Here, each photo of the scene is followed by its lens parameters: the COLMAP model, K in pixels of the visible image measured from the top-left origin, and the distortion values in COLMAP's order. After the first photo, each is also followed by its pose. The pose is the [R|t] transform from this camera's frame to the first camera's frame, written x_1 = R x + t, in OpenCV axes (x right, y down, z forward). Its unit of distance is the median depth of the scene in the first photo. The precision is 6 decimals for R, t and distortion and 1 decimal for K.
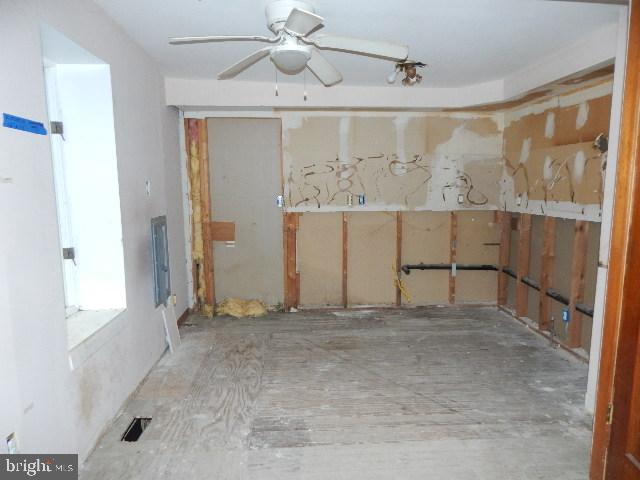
lens RADIAL K [[422.8, 0, 319.2], [0, 422.8, 241.4], [0, 0, 1]] dist [0.010397, -0.008739]
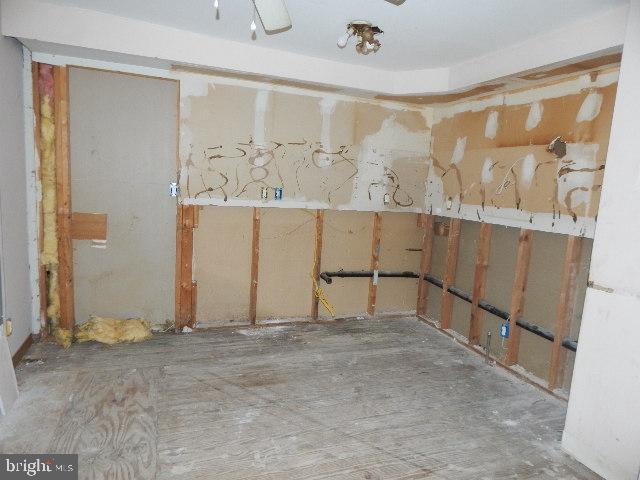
lens RADIAL K [[422.8, 0, 320.5], [0, 422.8, 238.5], [0, 0, 1]] dist [0.010397, -0.008739]
pose [[0.952781, 0.023355, 0.302760, -0.072094], [-0.025176, 0.999681, 0.002110, -0.015551], [-0.302614, -0.009633, 0.953065, 0.194174]]
